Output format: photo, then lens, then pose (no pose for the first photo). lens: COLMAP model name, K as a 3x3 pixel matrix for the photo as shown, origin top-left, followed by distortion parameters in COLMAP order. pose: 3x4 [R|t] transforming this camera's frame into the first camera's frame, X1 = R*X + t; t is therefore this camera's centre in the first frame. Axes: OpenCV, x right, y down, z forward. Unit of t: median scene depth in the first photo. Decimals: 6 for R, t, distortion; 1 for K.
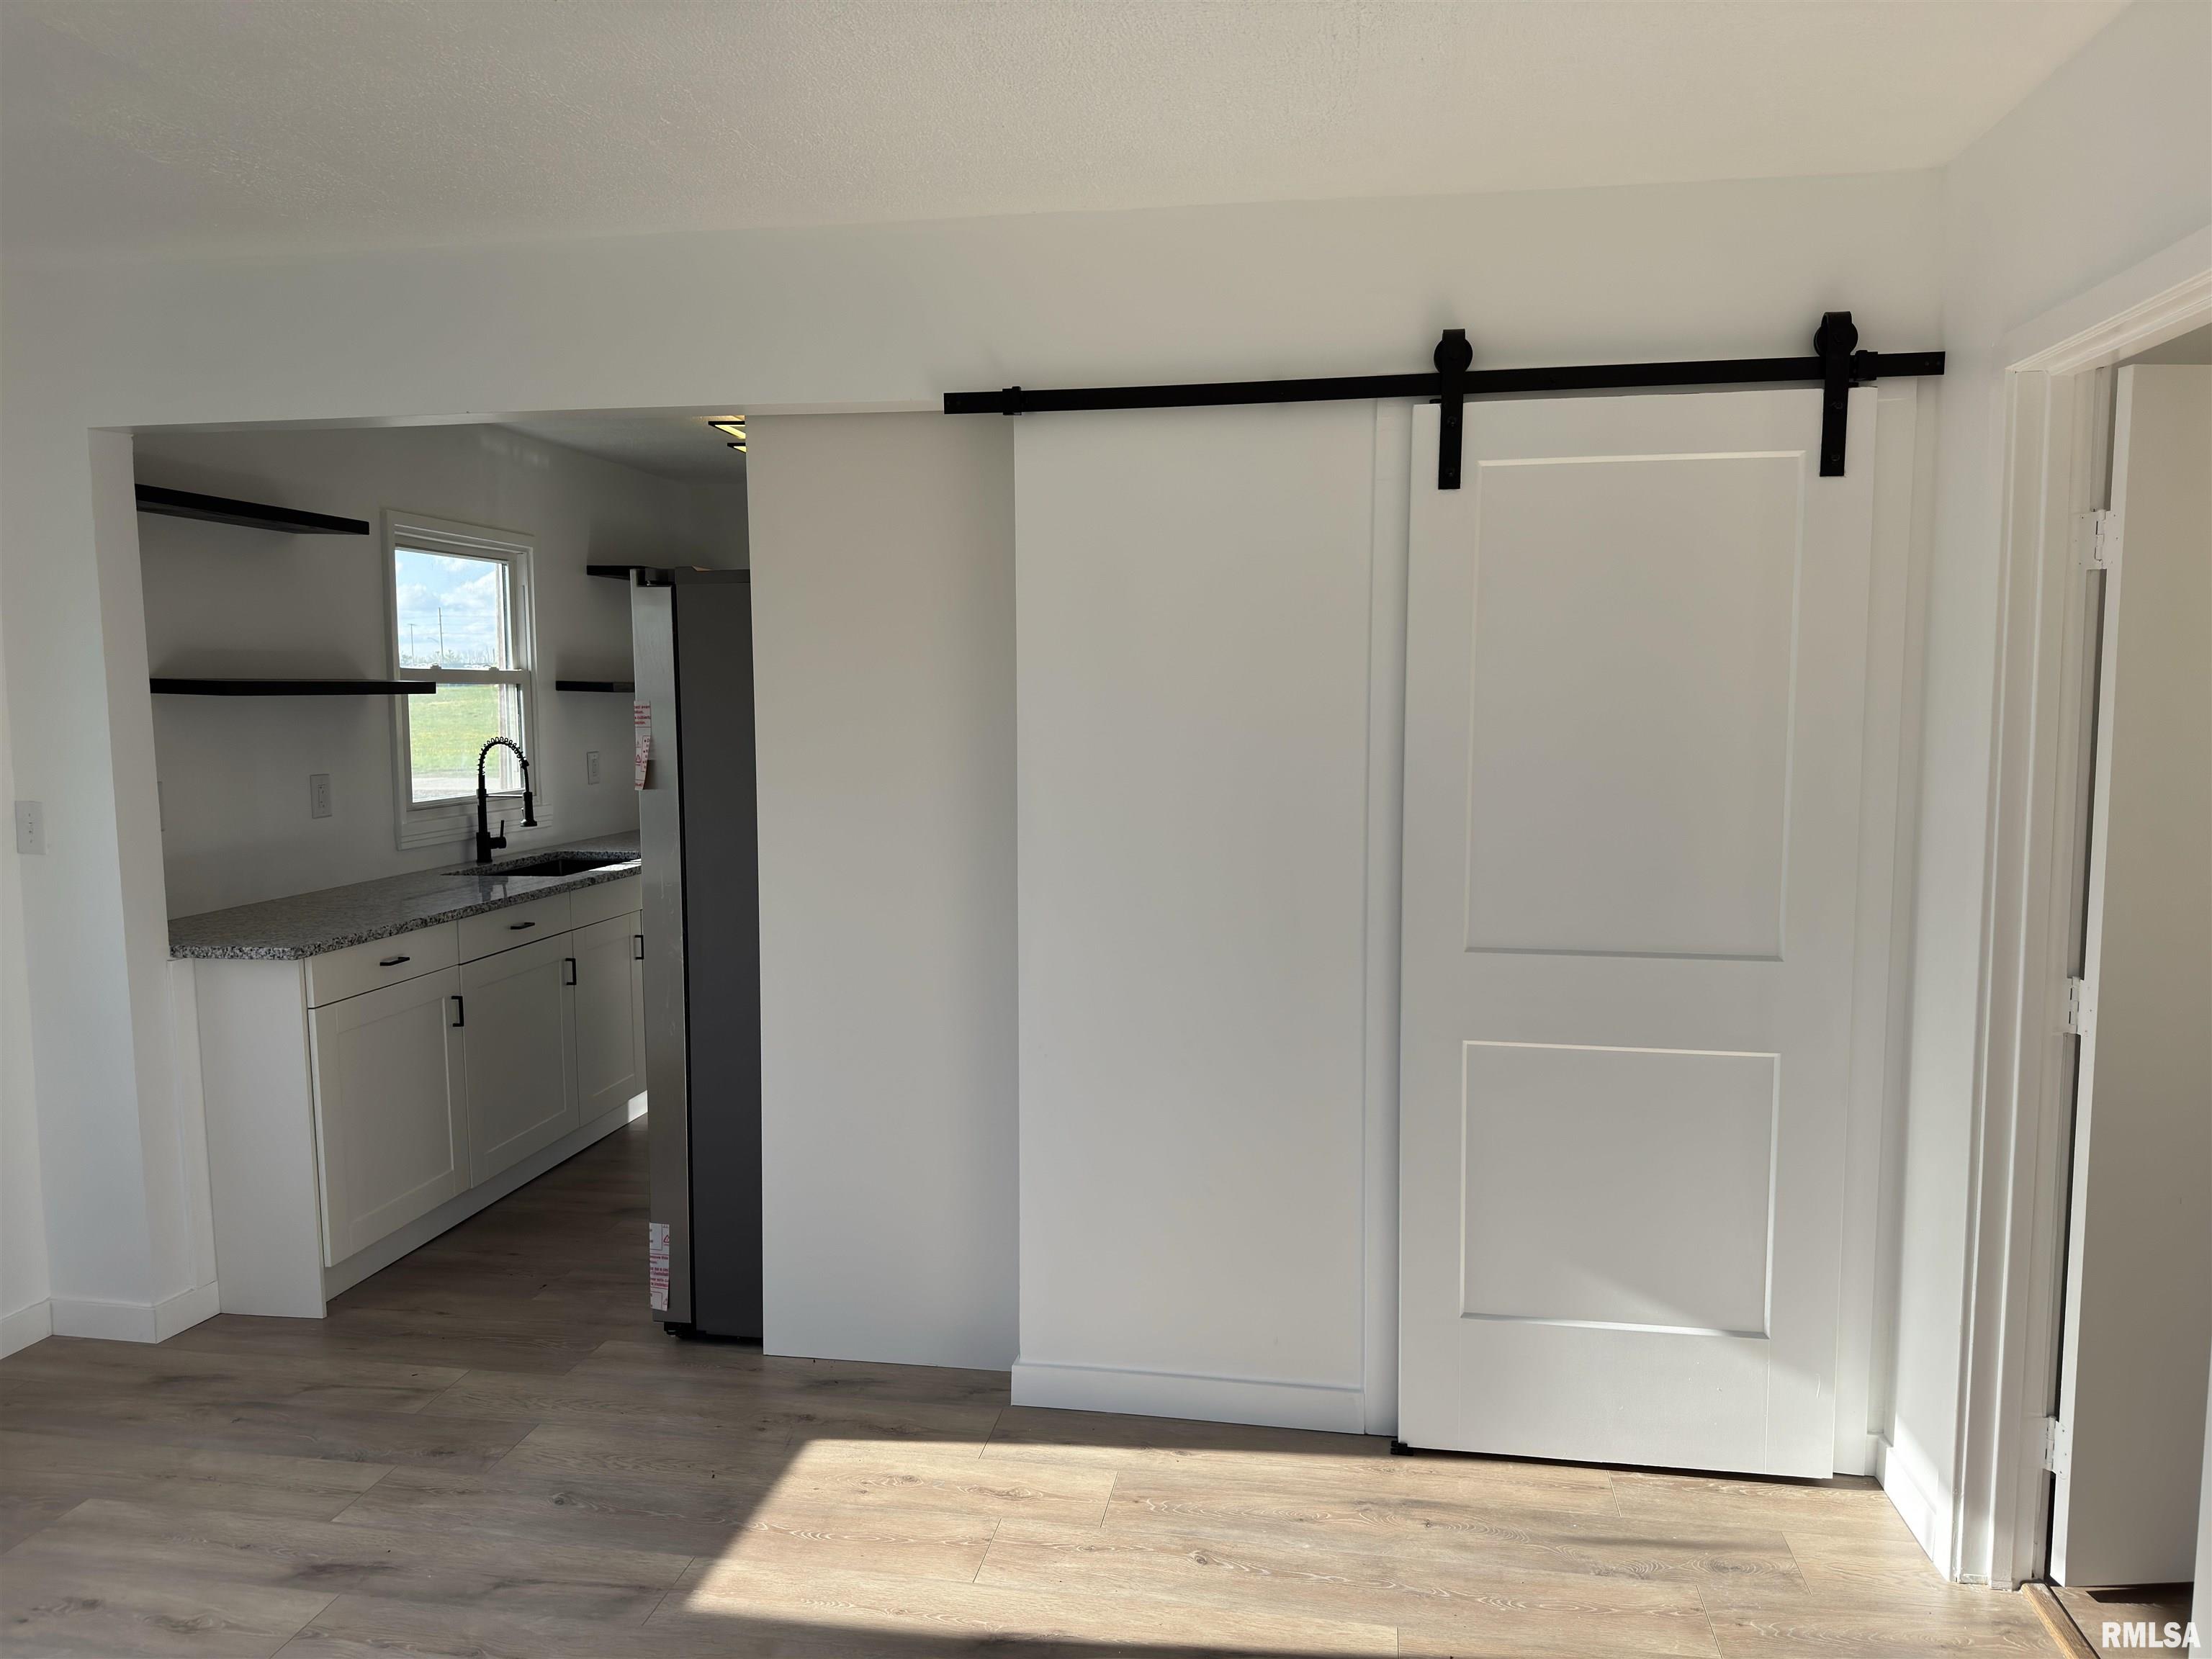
lens RADIAL K [[1561.3, 0, 1159.9], [0, 1561.3, 841.8], [0, 0, 1]] dist [0.126601, -0.146776]
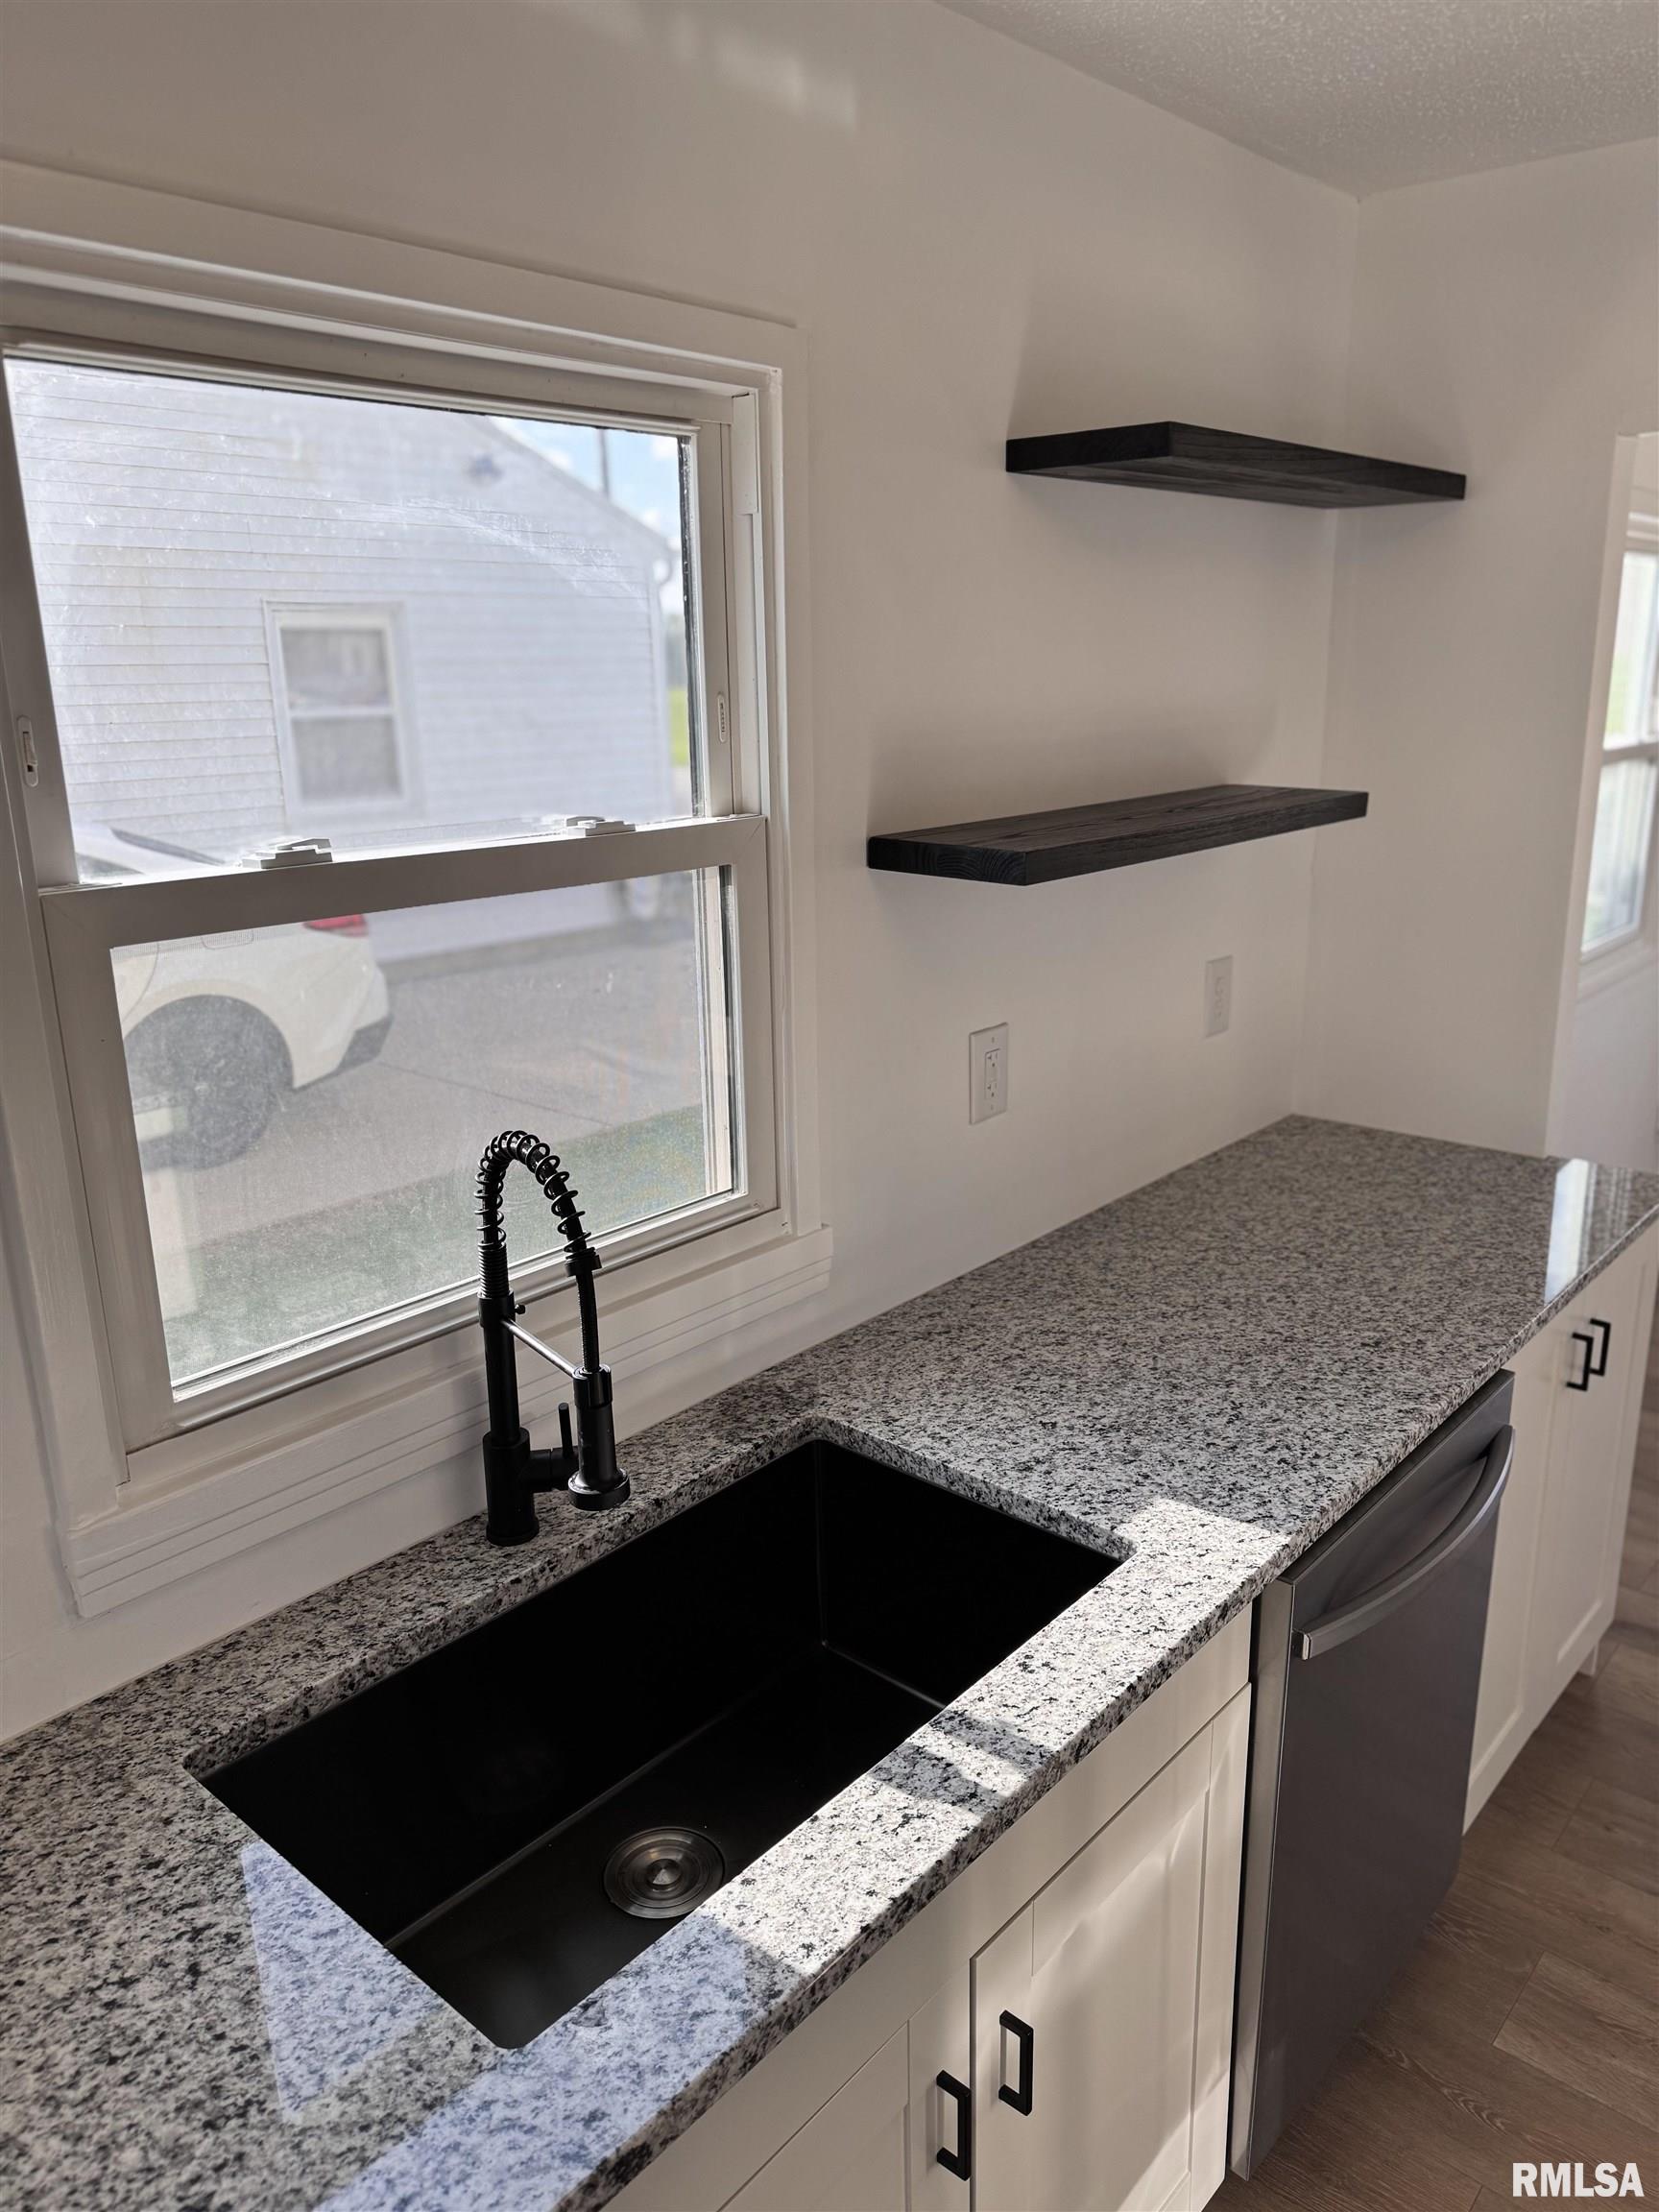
lens RADIAL K [[1561.3, 0, 829.5], [0, 1561.3, 1106.0], [0, 0, 1]] dist [0.126601, -0.146776]
pose [[0.834421, 0.140400, -0.532945, -0.235015], [-0.039496, 0.979754, 0.196270, -0.120828], [0.549711, -0.142723, 0.823072, 0.805111]]
